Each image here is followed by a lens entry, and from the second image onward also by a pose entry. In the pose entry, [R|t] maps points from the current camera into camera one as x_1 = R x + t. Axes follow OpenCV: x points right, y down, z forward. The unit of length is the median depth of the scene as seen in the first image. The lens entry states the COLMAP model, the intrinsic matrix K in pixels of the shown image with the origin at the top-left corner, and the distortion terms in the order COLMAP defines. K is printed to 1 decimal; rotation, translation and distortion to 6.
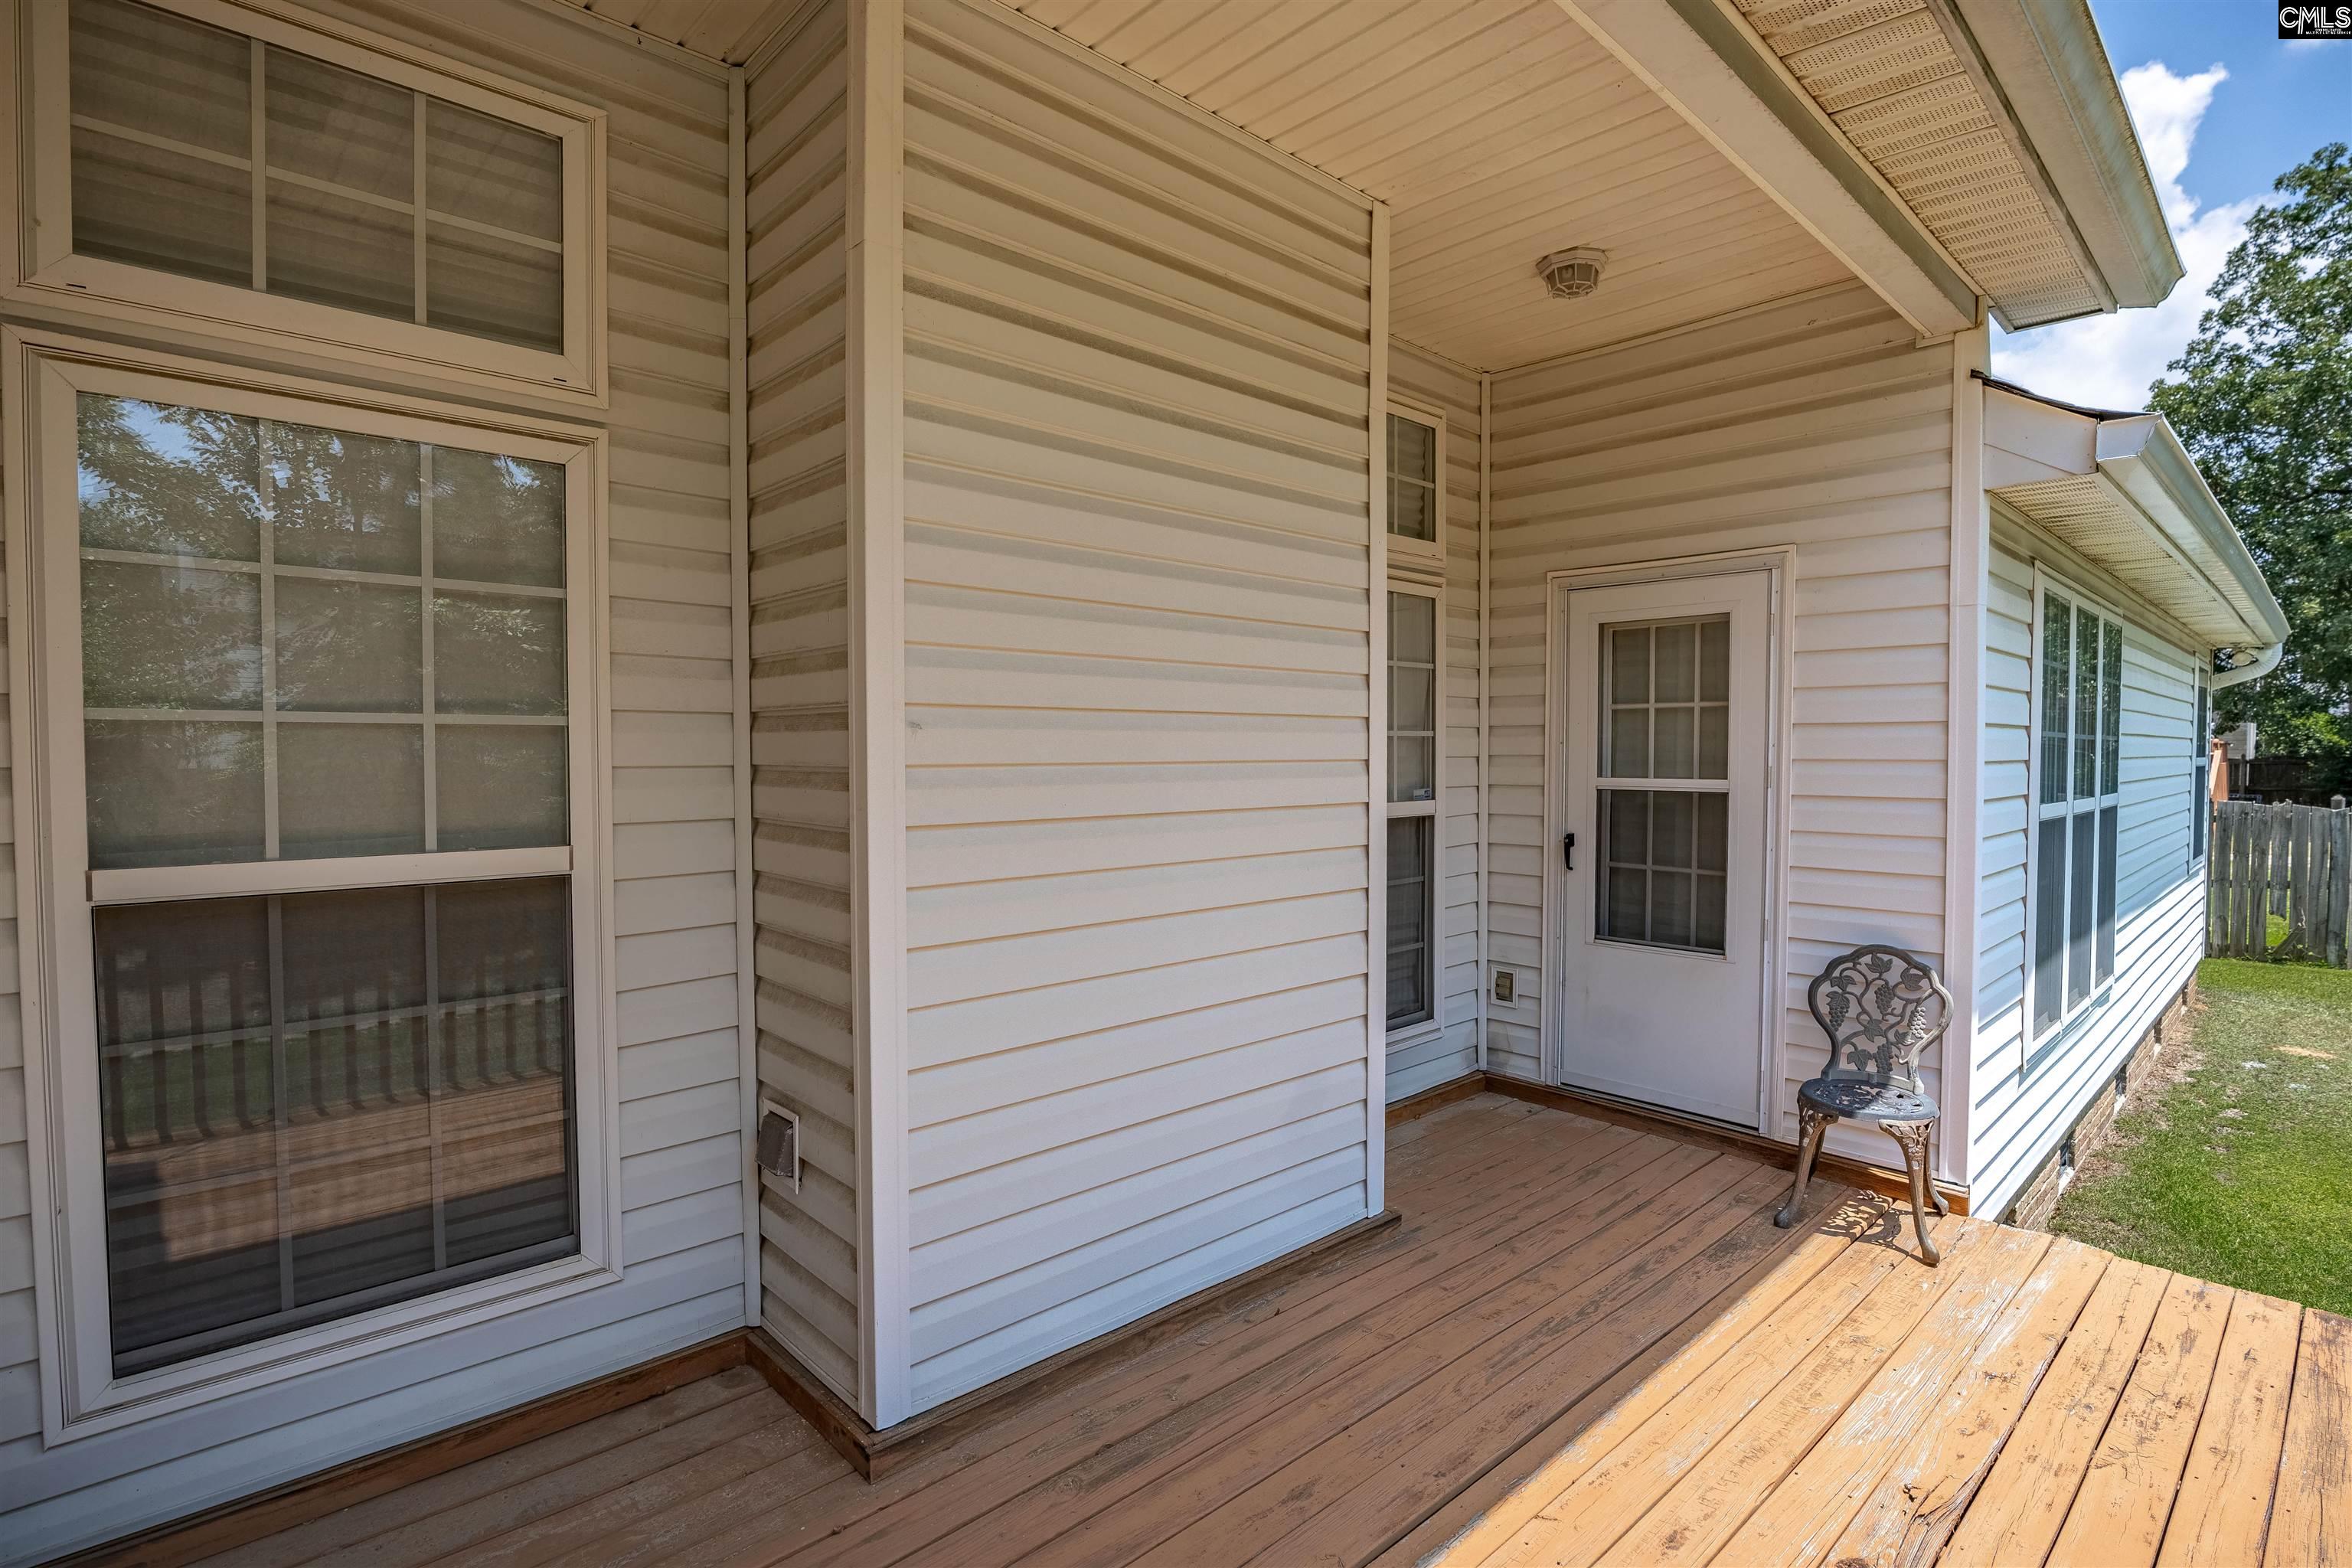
lens RADIAL K [[1108.7, 0, 1176.5], [0, 1108.7, 772.8], [0, 0, 1]] dist [0.001018, 0.000007]
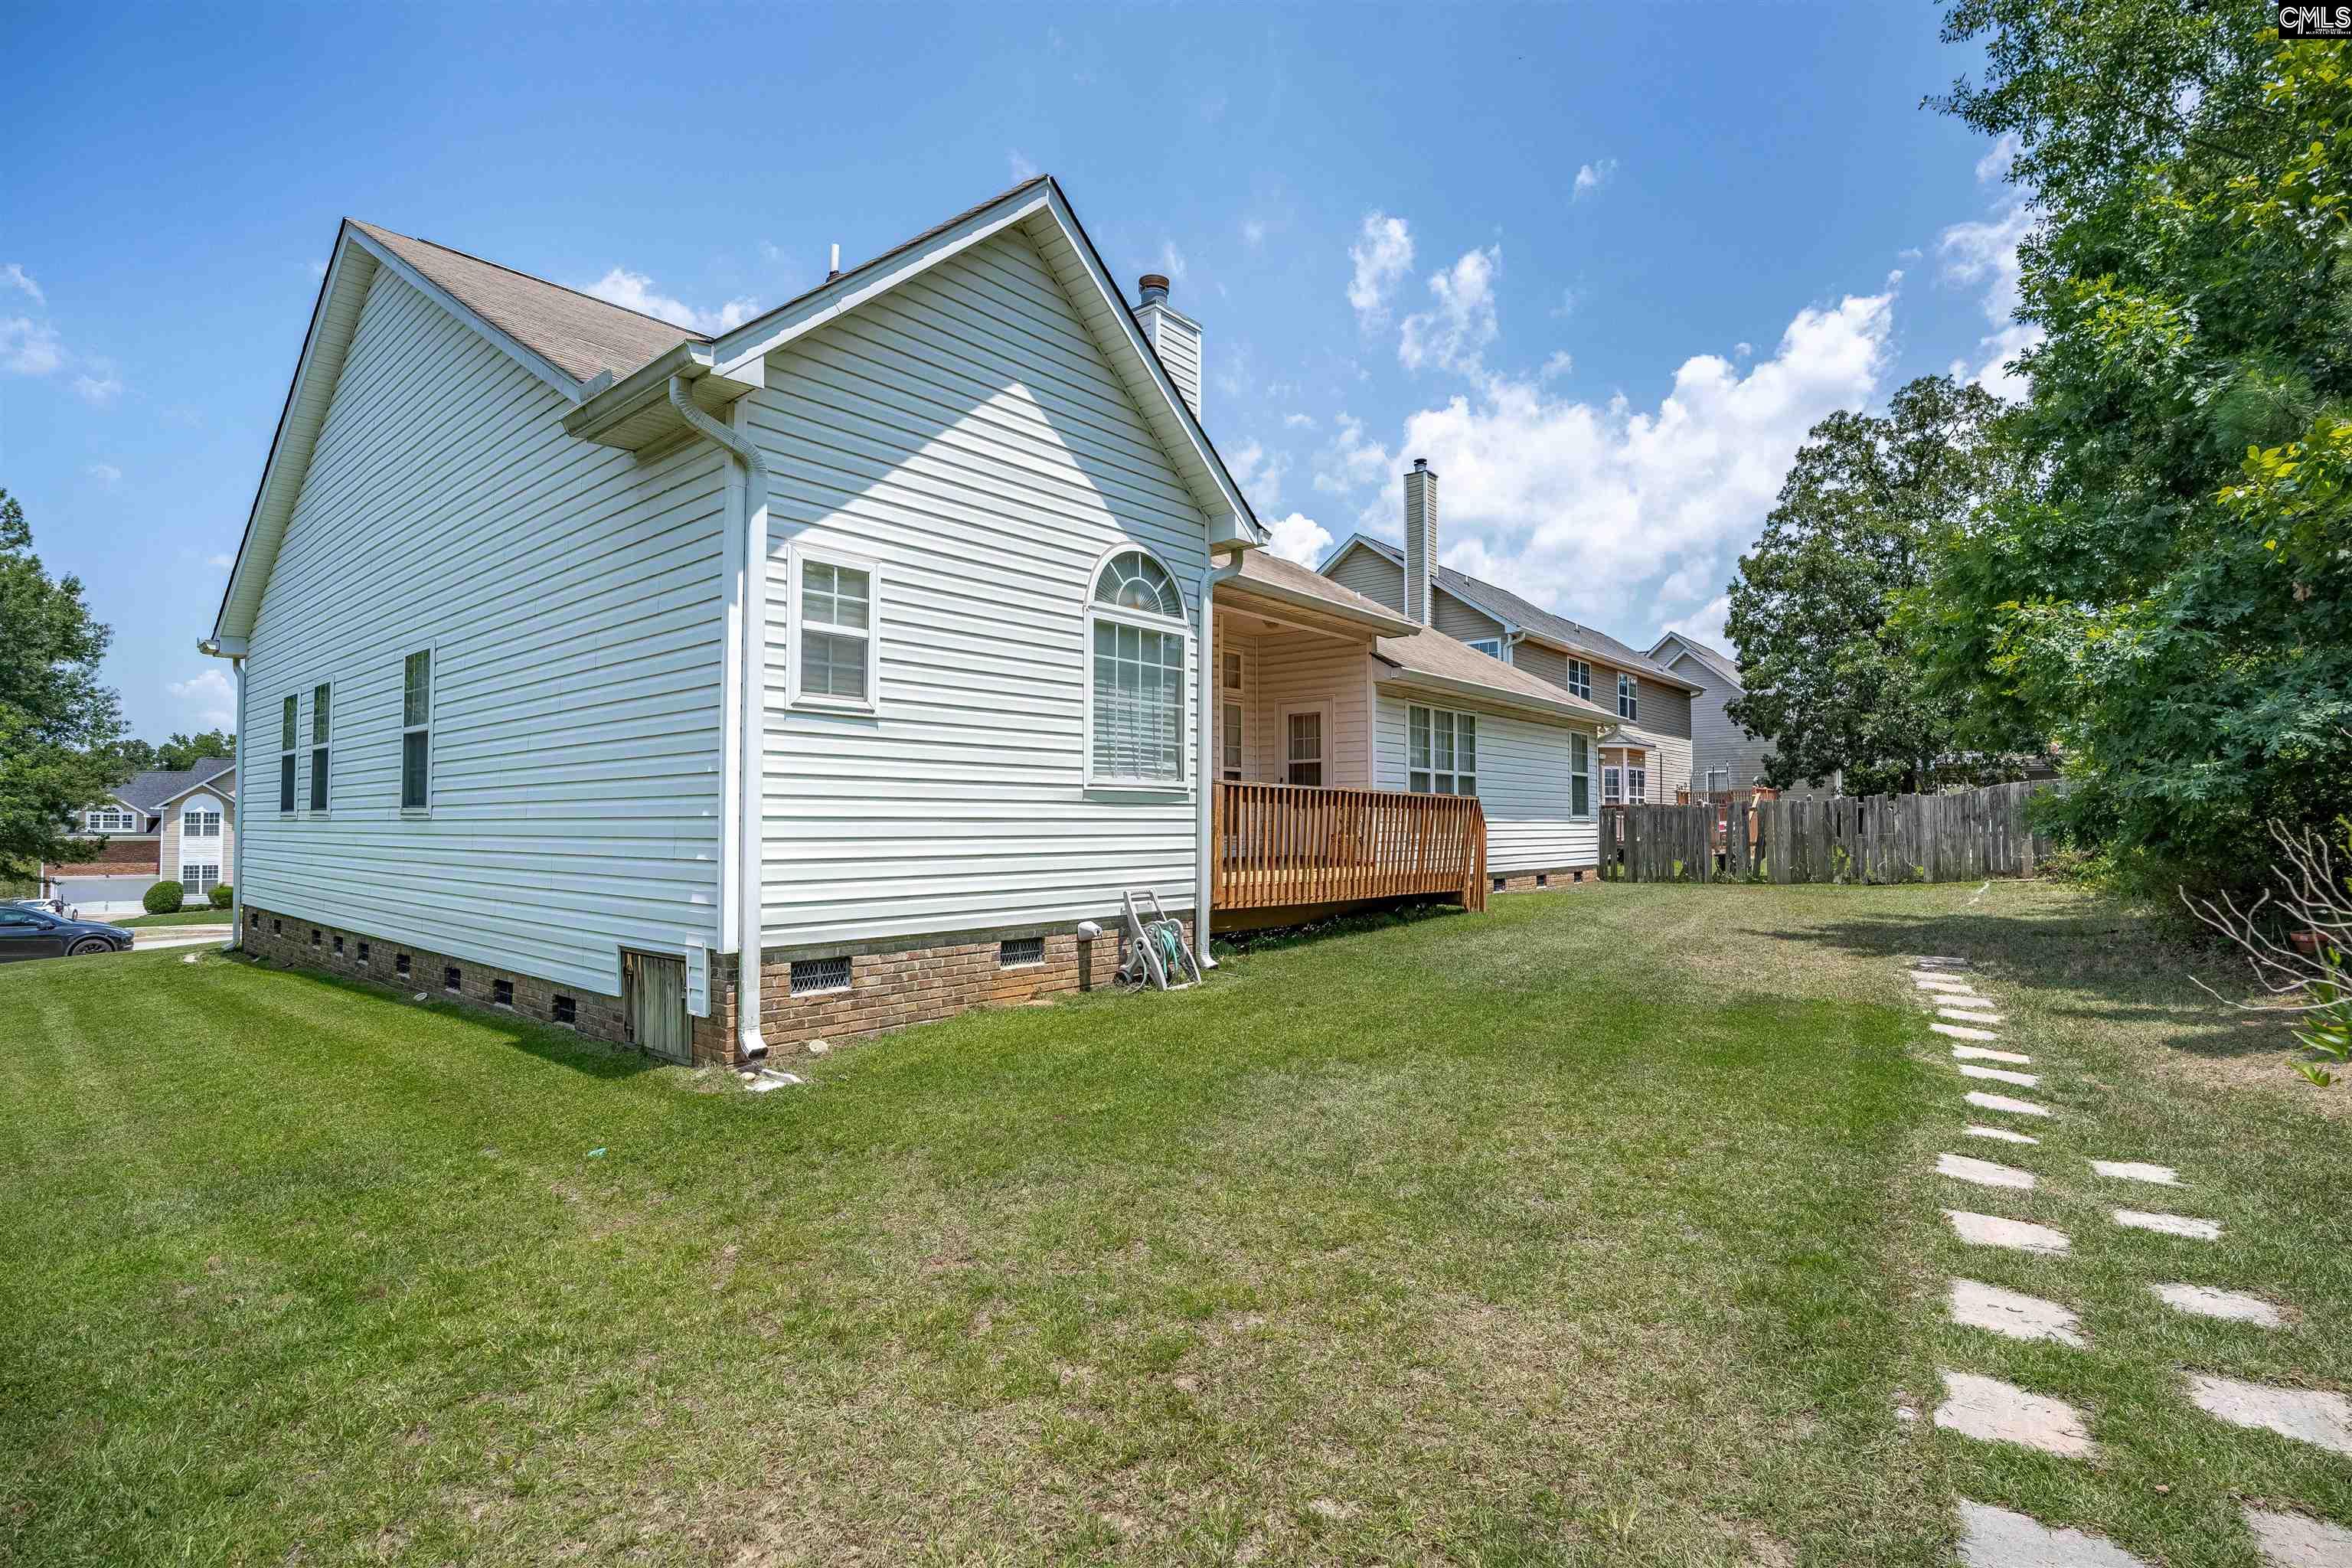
lens RADIAL K [[1108.7, 0, 1172.8], [0, 1108.7, 789.5], [0, 0, 1]] dist [0.001018, 0.000007]
pose [[0.994435, 0.002261, 0.105323, -0.126945], [0.003602, 0.998455, -0.055444, 0.110761], [-0.105286, 0.055515, 0.992891, -0.907904]]
